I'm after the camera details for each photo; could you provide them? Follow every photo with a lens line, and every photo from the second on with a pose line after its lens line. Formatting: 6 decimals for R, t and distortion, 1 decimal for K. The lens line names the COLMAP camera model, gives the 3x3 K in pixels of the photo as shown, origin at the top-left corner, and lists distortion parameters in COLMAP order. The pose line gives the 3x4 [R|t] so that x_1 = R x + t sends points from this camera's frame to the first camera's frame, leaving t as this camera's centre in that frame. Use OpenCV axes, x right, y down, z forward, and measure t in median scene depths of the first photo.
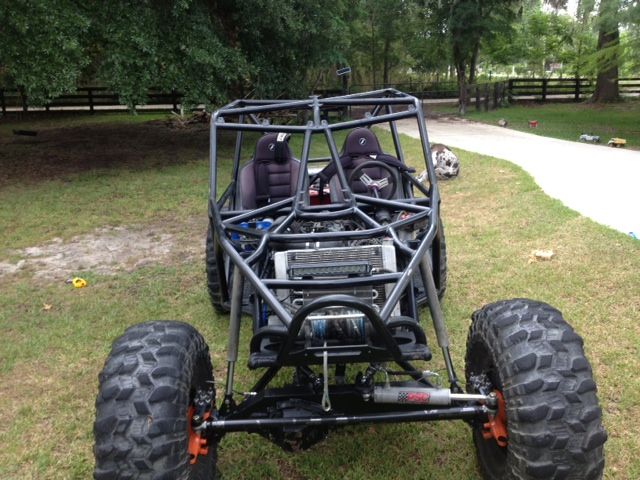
lens RADIAL K [[644.0, 0, 318.3], [0, 644.0, 238.5], [0, 0, 1]] dist [0.019565, 0.000000]
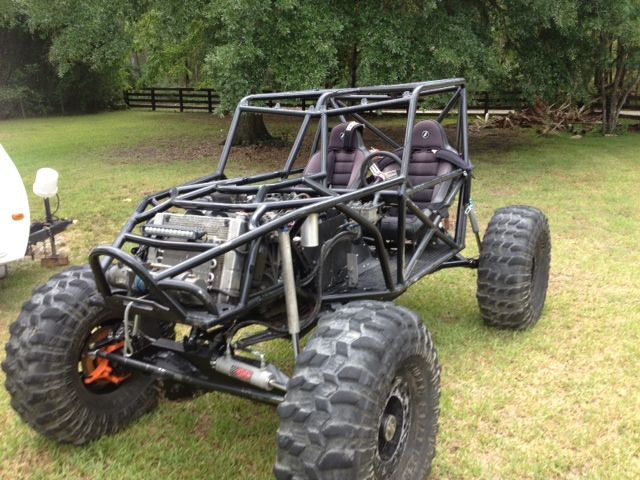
lens RADIAL K [[644.0, 0, 317.9], [0, 644.0, 241.6], [0, 0, 1]] dist [0.019565, 0.000000]
pose [[0.835886, 0.140265, -0.530679, 0.531748], [-0.145747, 0.988811, 0.031785, -0.003972], [0.529200, 0.050776, 0.846977, 0.146120]]
